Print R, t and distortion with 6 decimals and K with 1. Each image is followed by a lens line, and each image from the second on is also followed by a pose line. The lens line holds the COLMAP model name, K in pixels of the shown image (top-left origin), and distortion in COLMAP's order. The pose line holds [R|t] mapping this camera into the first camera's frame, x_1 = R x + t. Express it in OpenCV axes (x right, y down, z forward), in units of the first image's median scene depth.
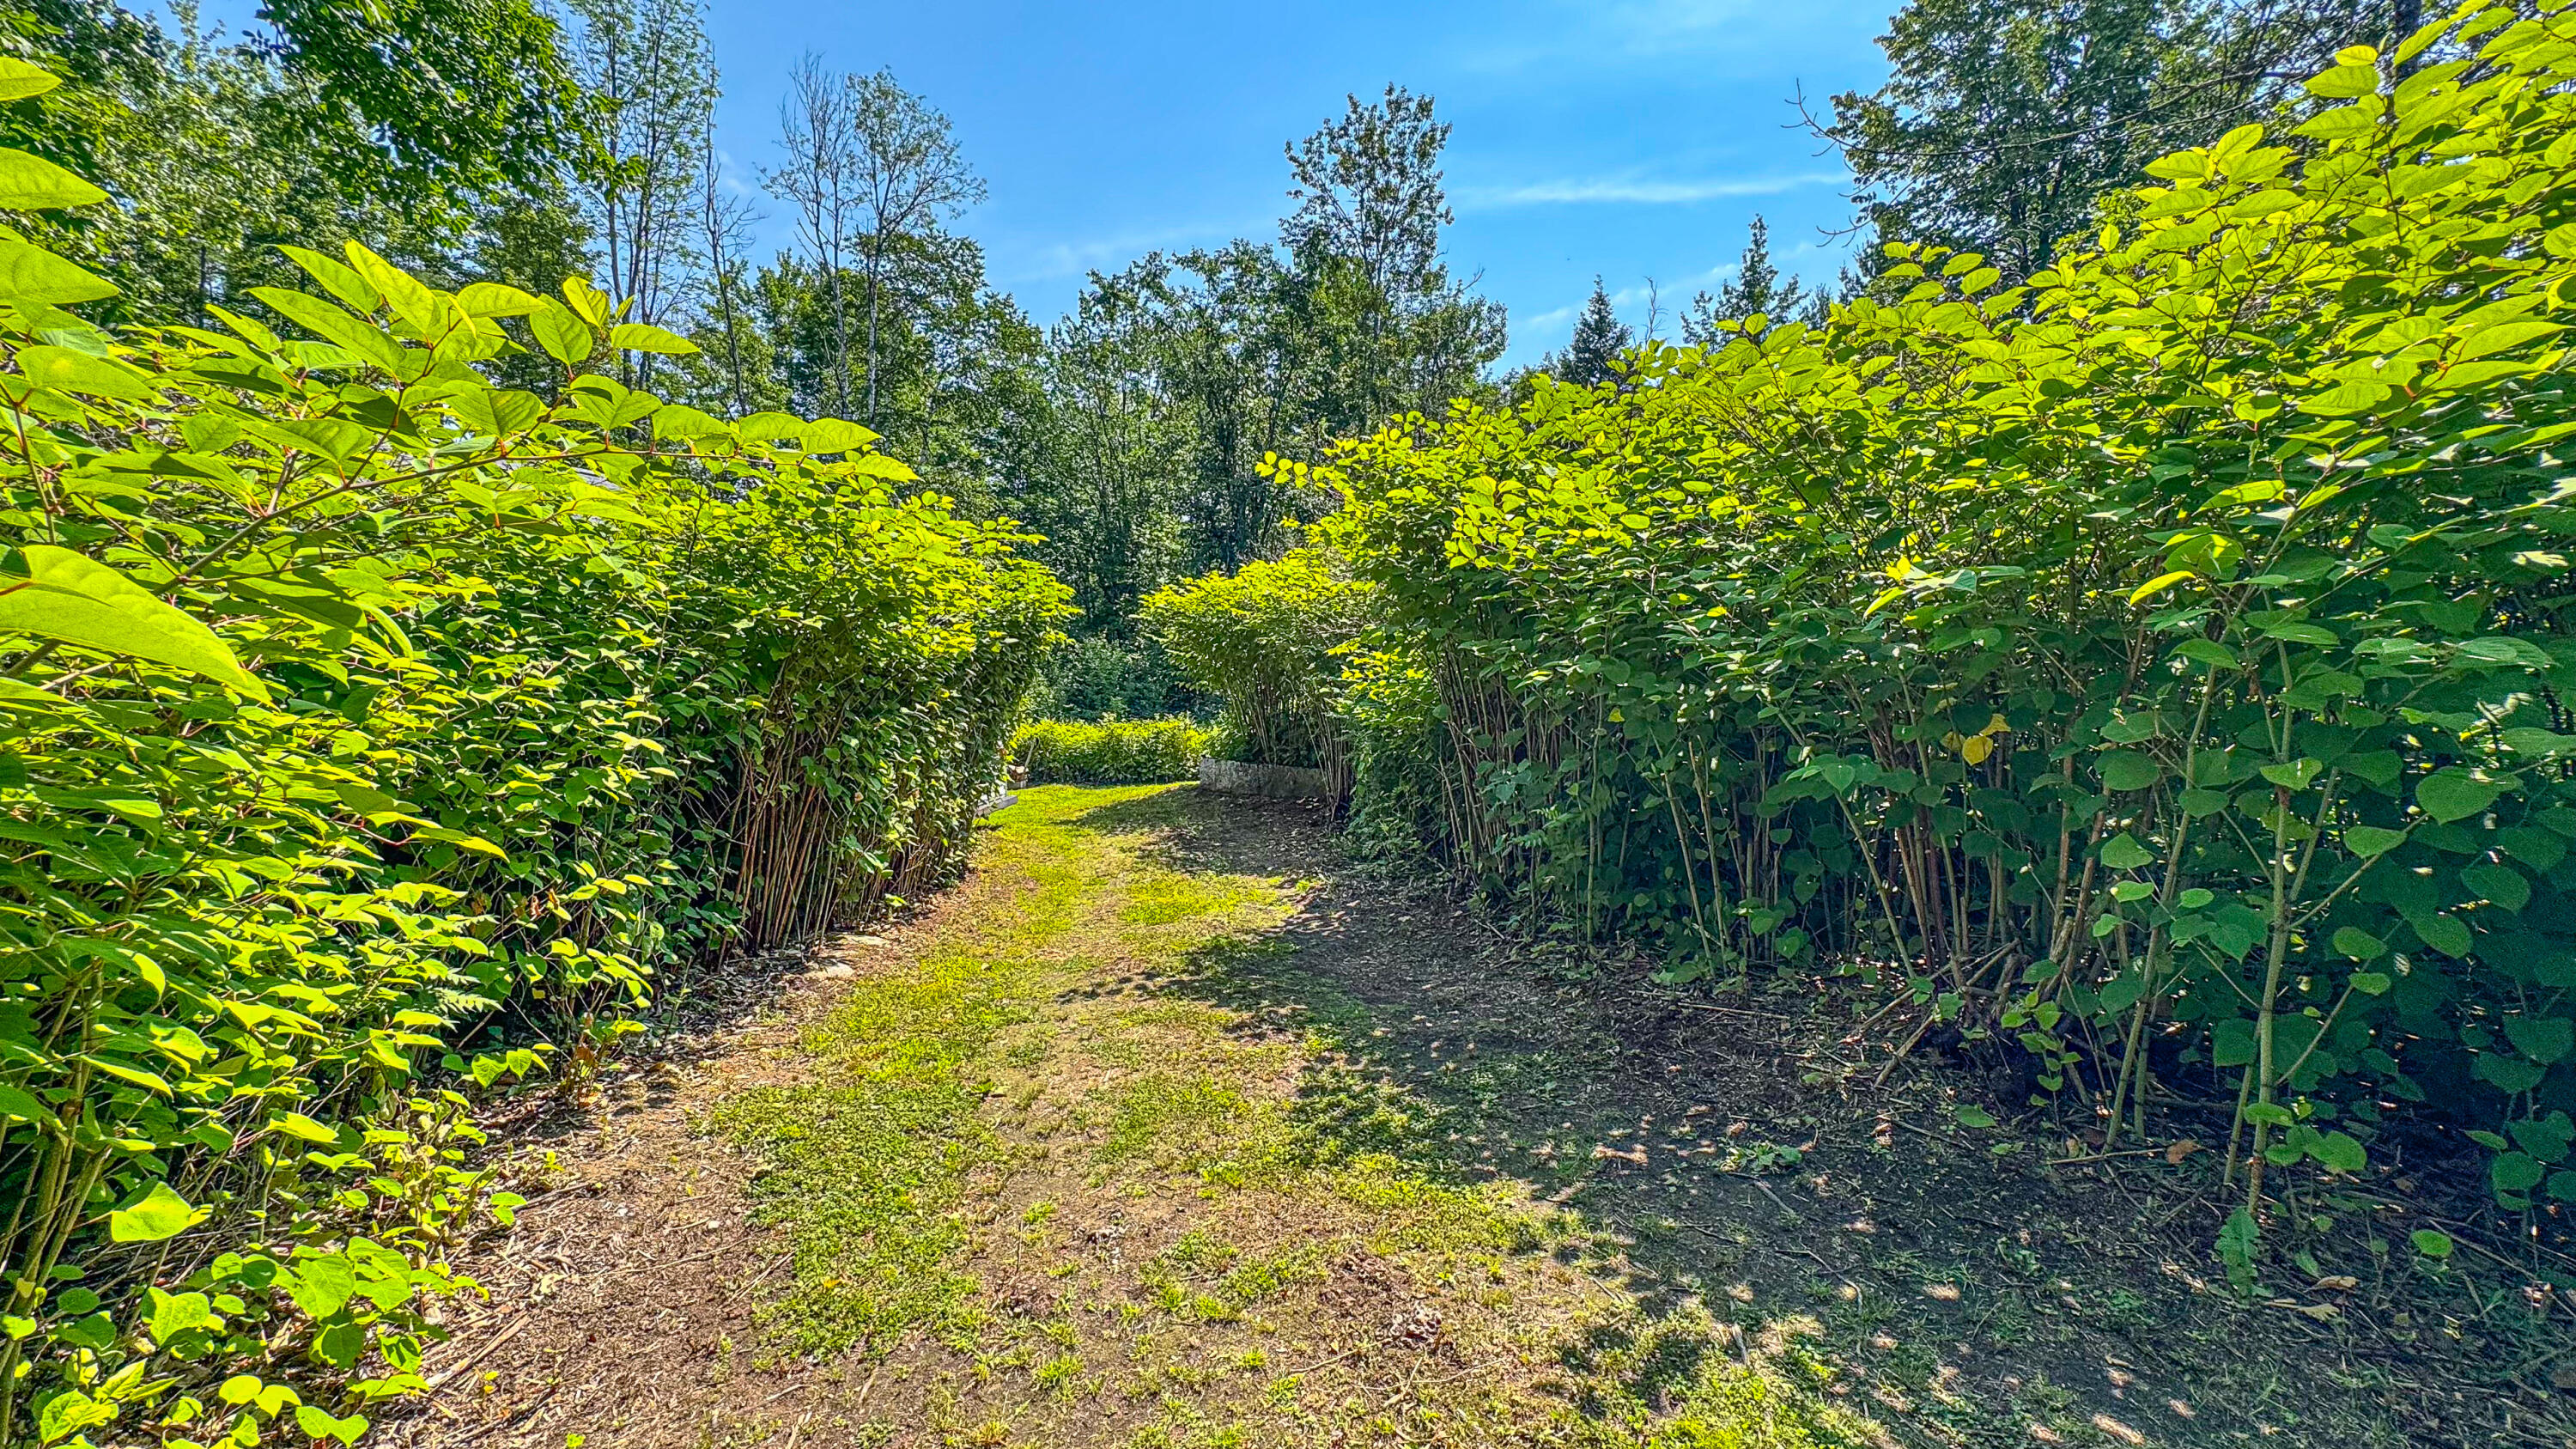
lens RADIAL K [[1007.3, 0, 1287.5], [0, 1007.3, 733.3], [0, 0, 1]] dist [-0.015544, 0.000211]
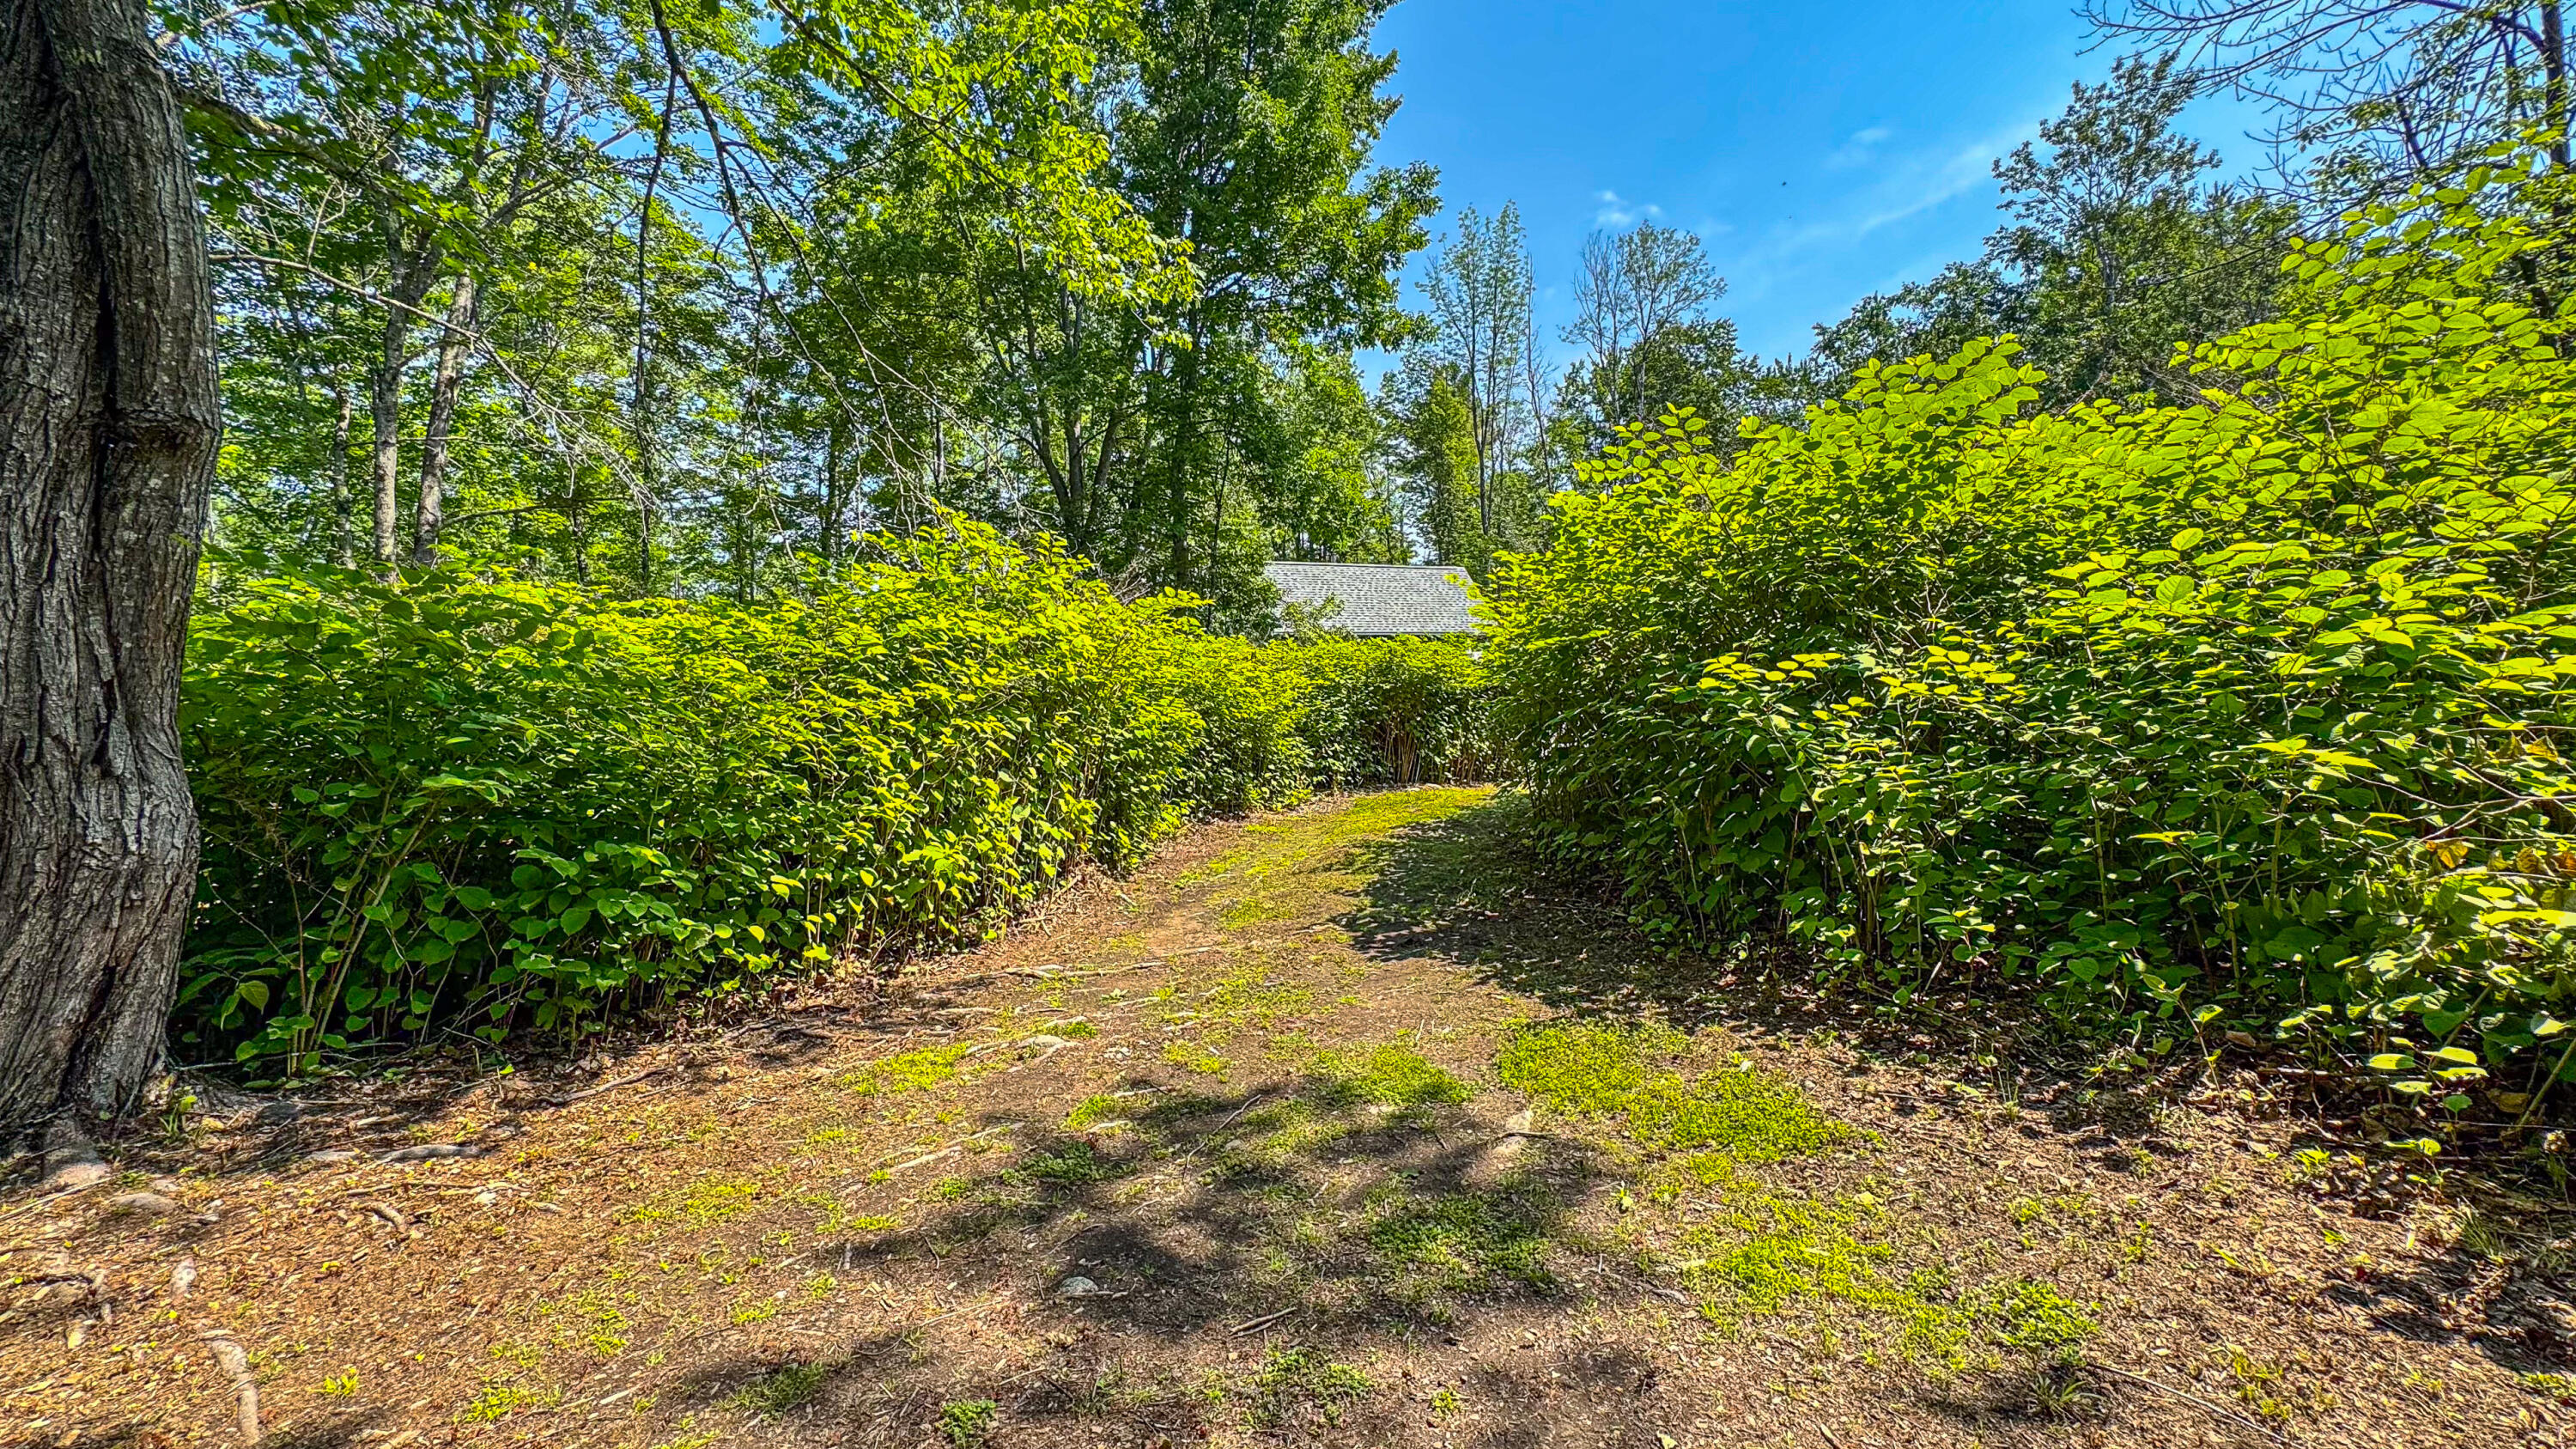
lens RADIAL K [[1007.3, 0, 1287.5], [0, 1007.3, 733.3], [0, 0, 1]] dist [-0.015544, 0.000211]
pose [[0.666238, 0.005249, -0.745720, 0.266561], [-0.003653, 0.999986, 0.003775, 0.007367], [0.745730, 0.000209, 0.666248, -0.229498]]
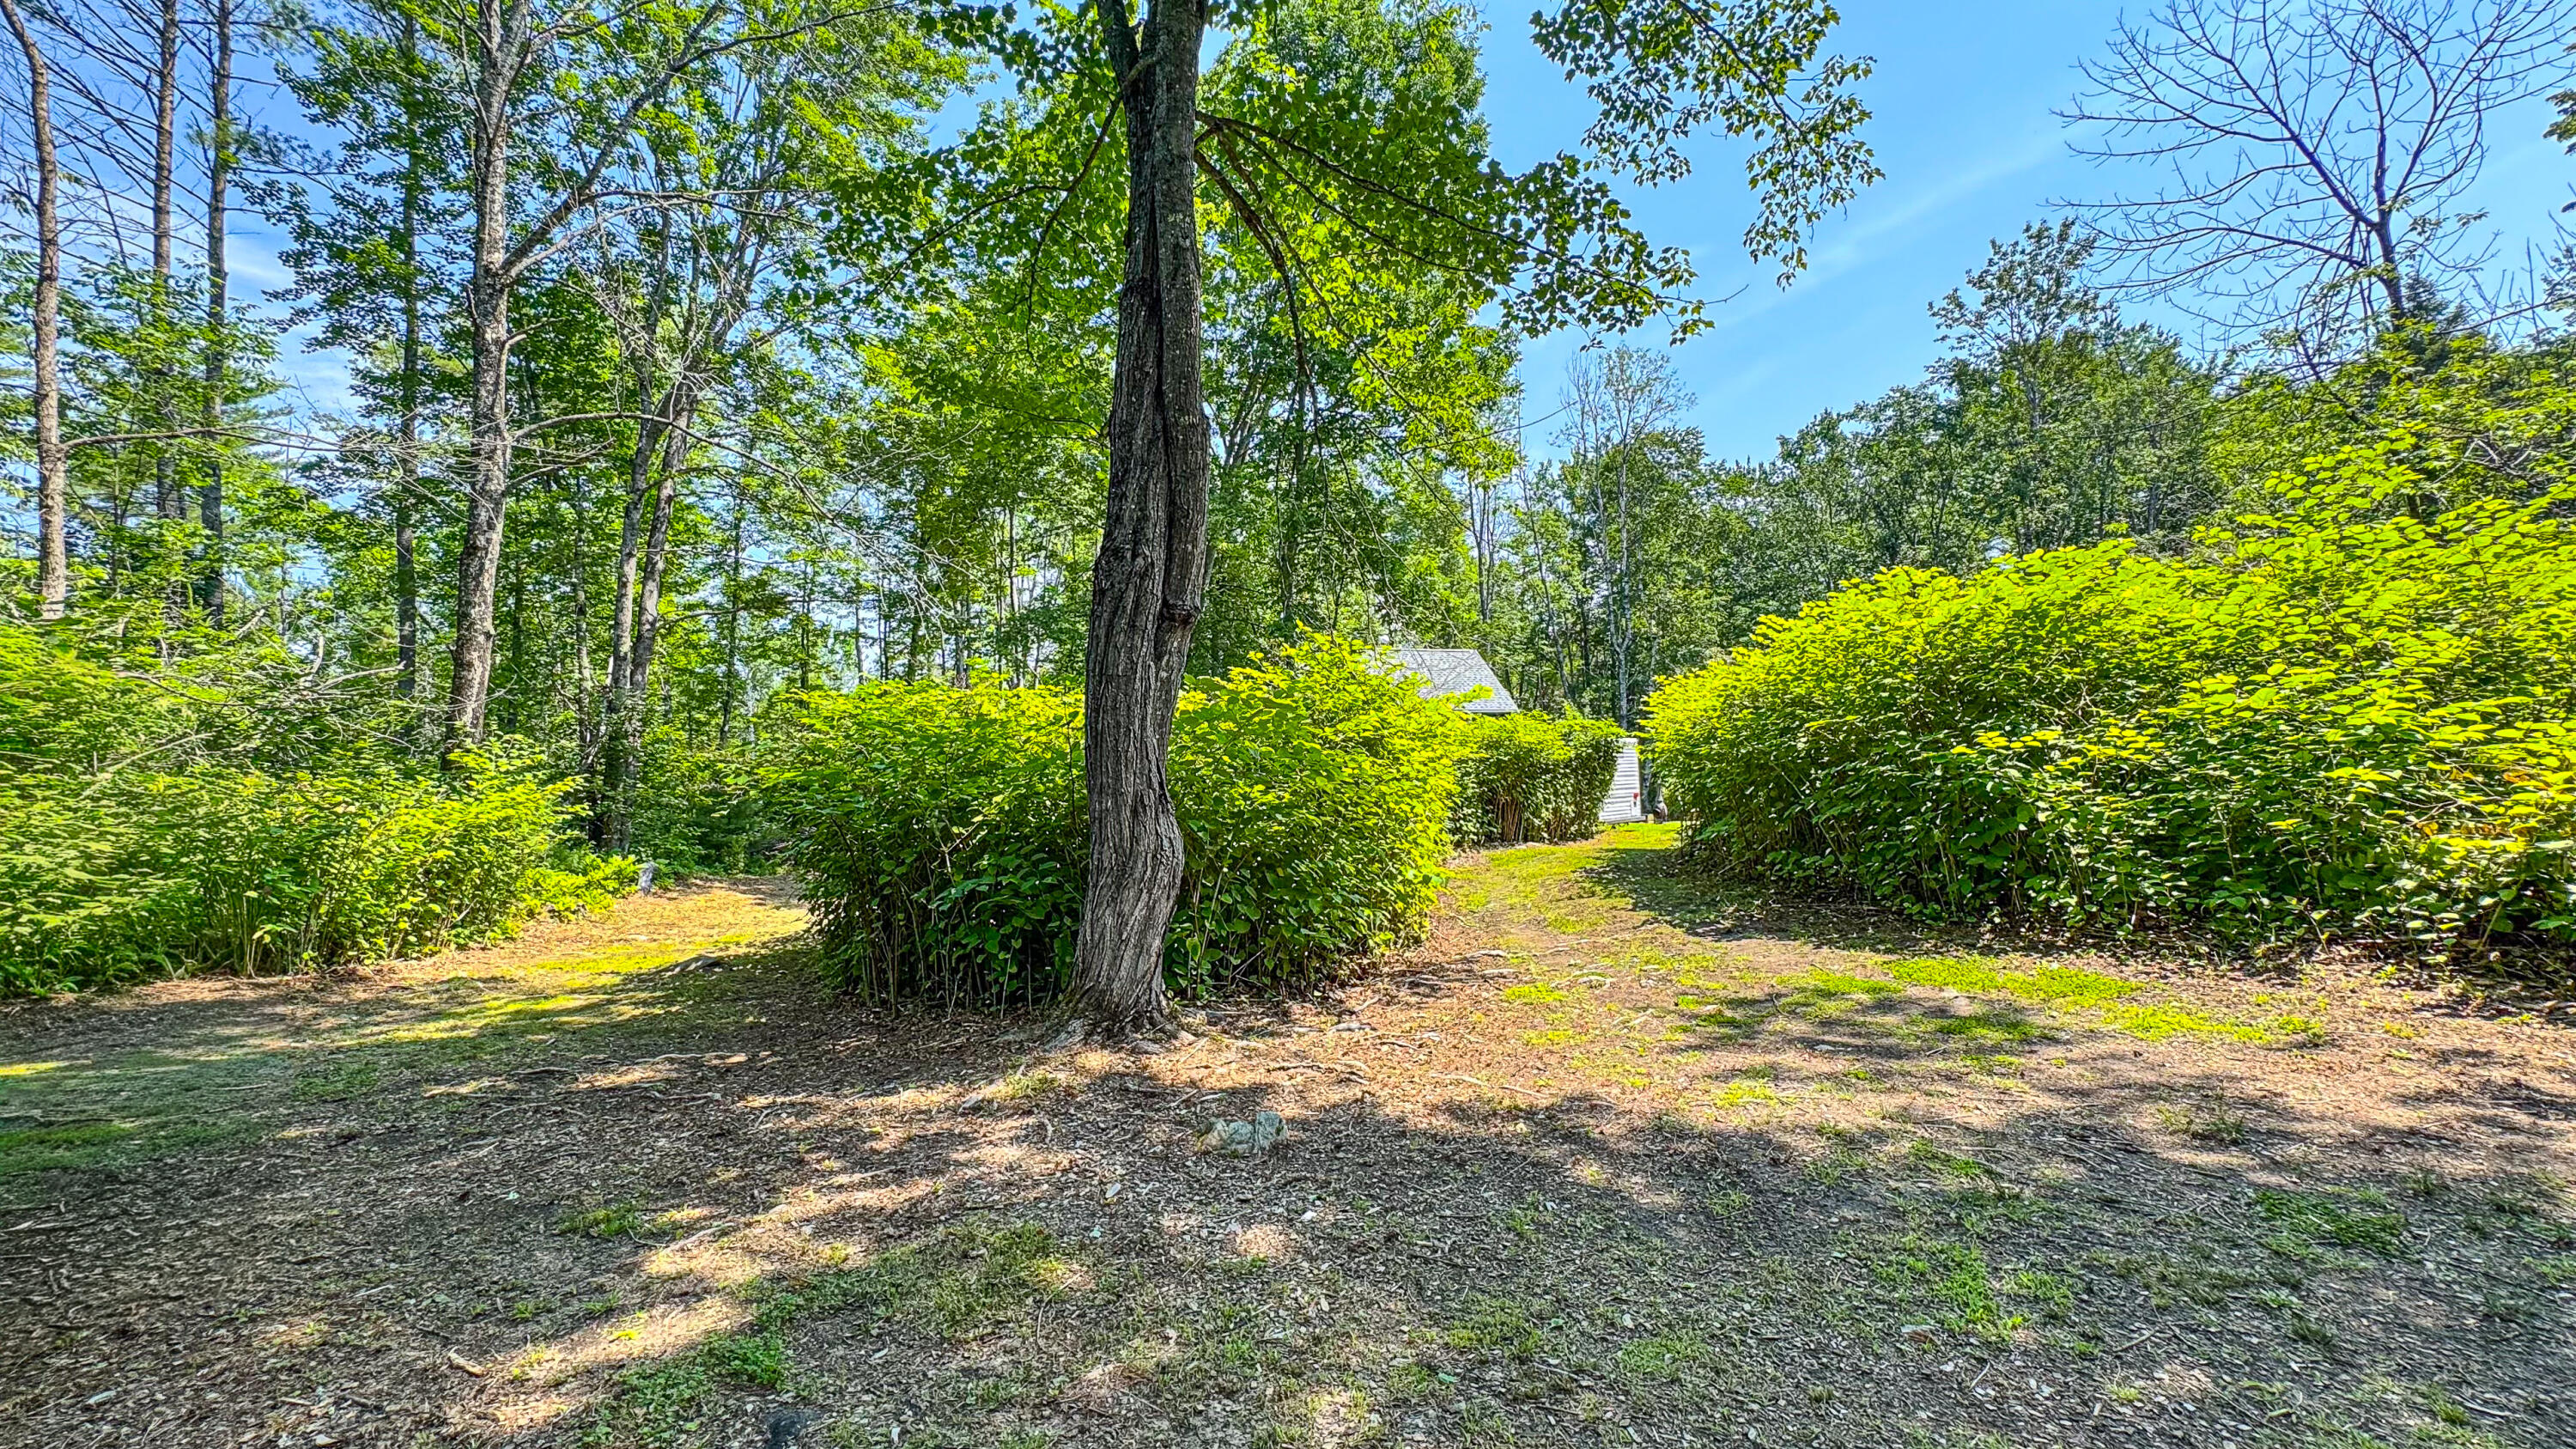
lens RADIAL K [[1000.4, 0, 1280.7], [0, 1000.4, 719.8], [0, 0, 1]] dist [-0.015779, -0.000337]
pose [[0.699616, -0.068068, -0.711270, 0.252893], [0.010494, 0.996323, -0.085026, 0.011305], [0.714442, 0.052022, 0.697758, -0.357020]]
